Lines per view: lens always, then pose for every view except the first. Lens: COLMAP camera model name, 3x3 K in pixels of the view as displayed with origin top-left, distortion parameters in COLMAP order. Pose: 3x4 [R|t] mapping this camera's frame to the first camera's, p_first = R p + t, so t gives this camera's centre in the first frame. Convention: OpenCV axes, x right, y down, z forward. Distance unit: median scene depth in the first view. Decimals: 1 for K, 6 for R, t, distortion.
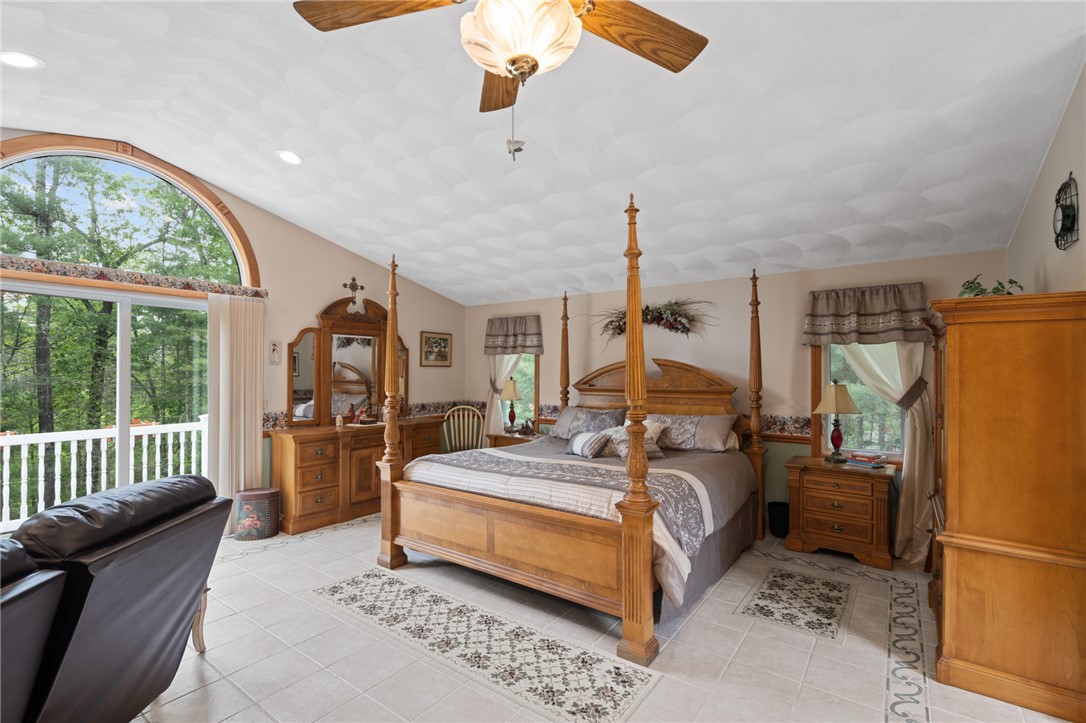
lens RADIAL K [[490.4, 0, 539.4], [0, 490.4, 369.3], [0, 0, 1]] dist [-0.004809, 0.002482]
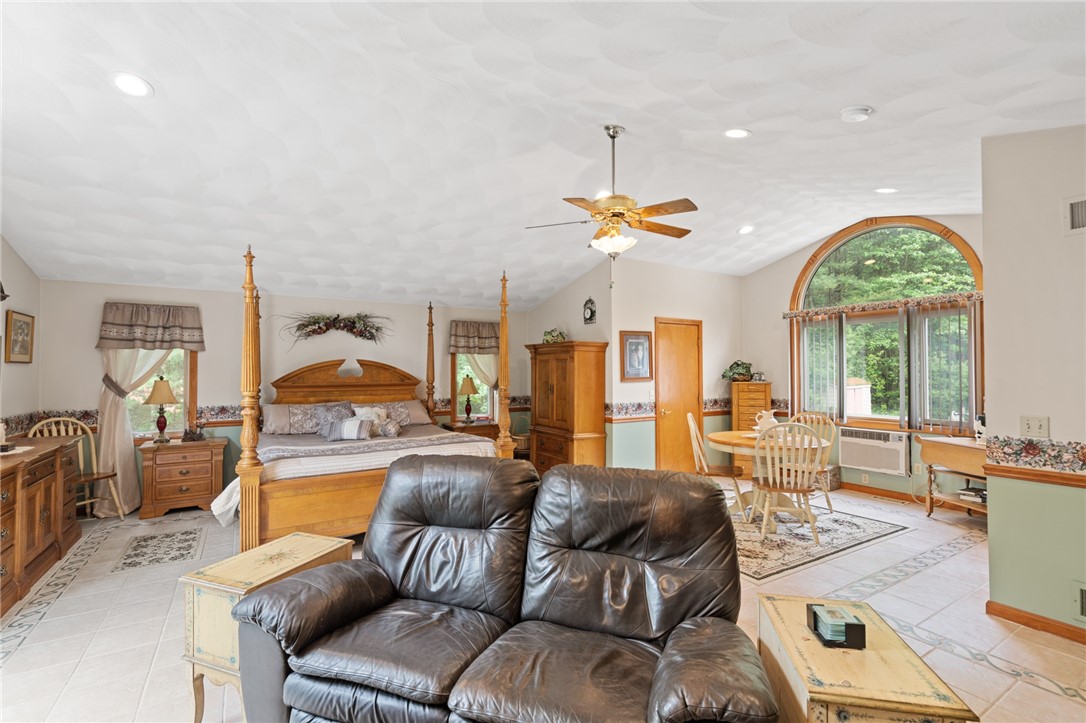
lens RADIAL K [[490.4, 0, 540.9], [0, 490.4, 364.6], [0, 0, 1]] dist [-0.004809, 0.002482]
pose [[0.380191, 0.009798, 0.924856, -0.902205], [-0.003358, 0.999952, -0.009213, 0.001468], [-0.924902, 0.000397, 0.380205, 0.123040]]
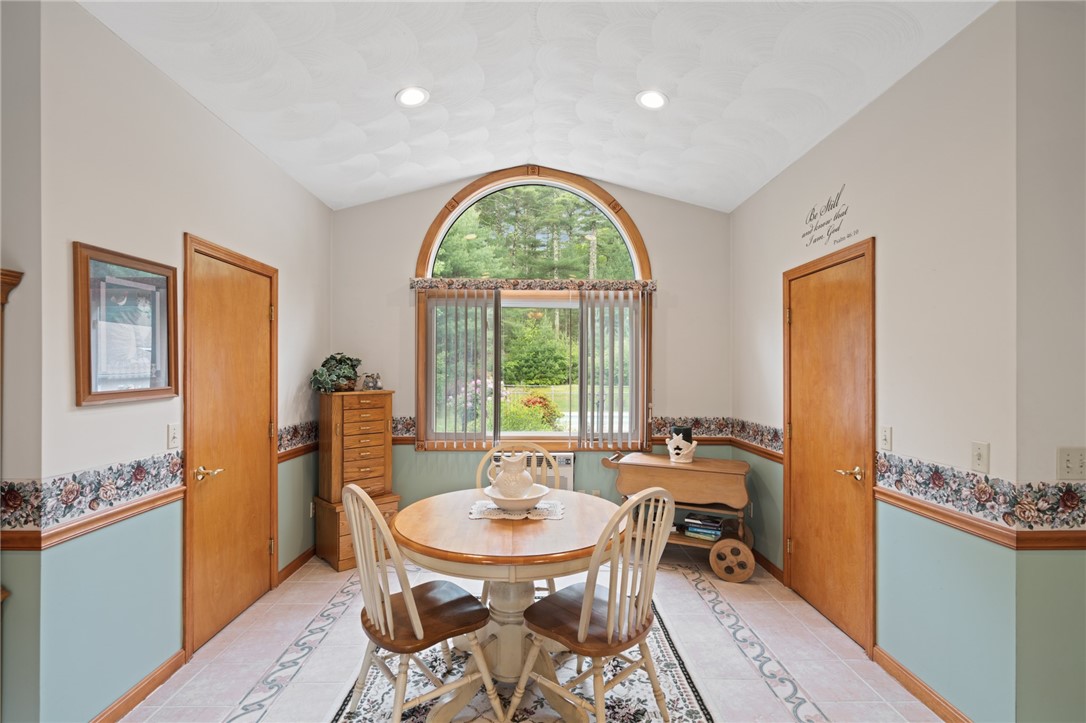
lens RADIAL K [[490.4, 0, 538.0], [0, 490.4, 370.8], [0, 0, 1]] dist [-0.004809, 0.002482]
pose [[-0.599524, -0.002248, 0.800354, -0.051555], [-0.009743, 0.999942, -0.004490, 0.003272], [-0.800298, -0.010489, -0.599511, 0.396672]]
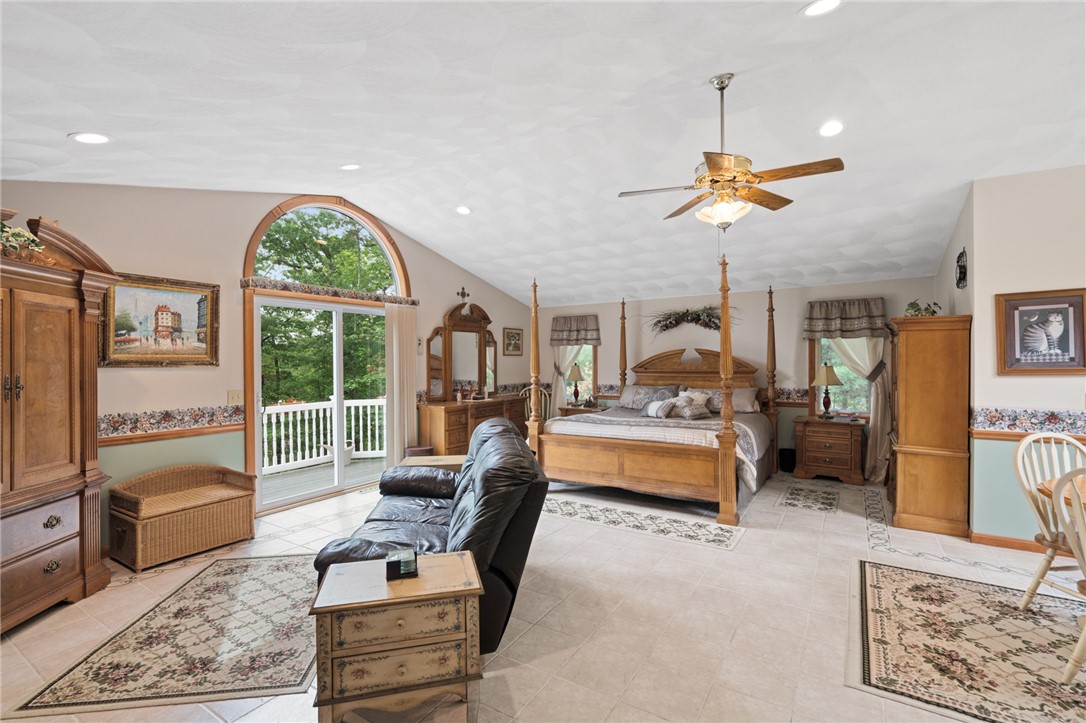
lens RADIAL K [[490.4, 0, 539.9], [0, 490.4, 364.6], [0, 0, 1]] dist [-0.004809, 0.002482]
pose [[0.997777, -0.008628, 0.066073, -0.361568], [0.007535, 0.999831, 0.016778, -0.004058], [-0.066207, -0.016243, 0.997674, -0.423750]]
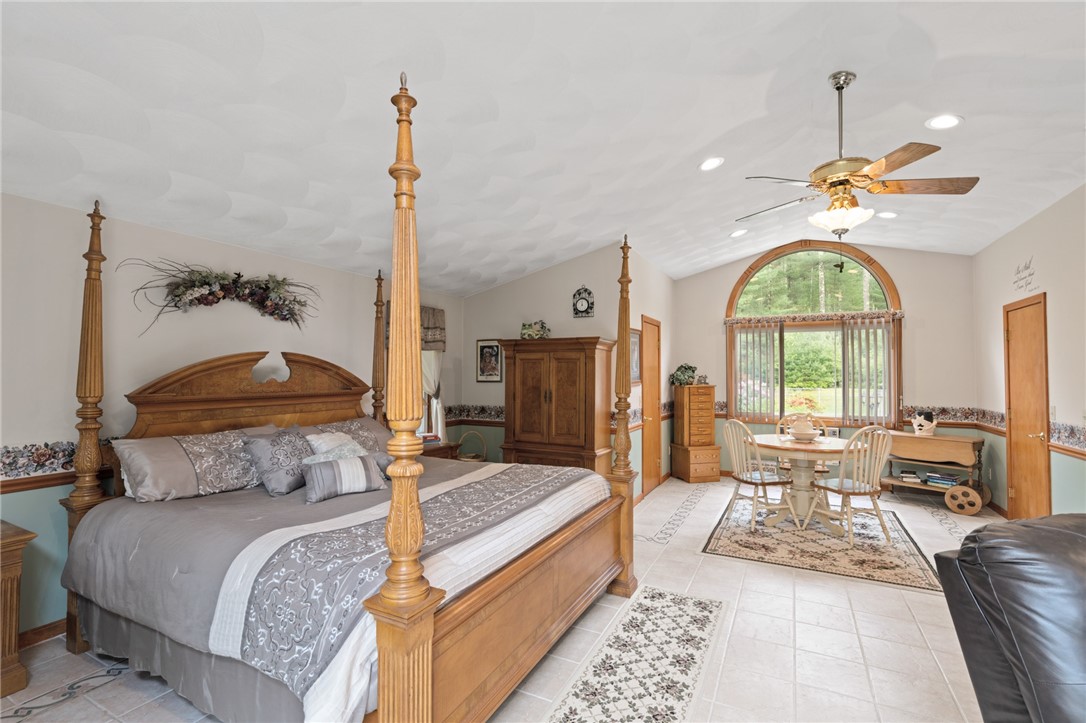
lens RADIAL K [[490.4, 0, 540.4], [0, 490.4, 364.7], [0, 0, 1]] dist [-0.004809, 0.002482]
pose [[-0.156865, 0.016768, 0.987478, -0.669364], [-0.008901, 0.999791, -0.018391, 0.008142], [-0.987580, -0.011675, -0.156683, 0.904966]]
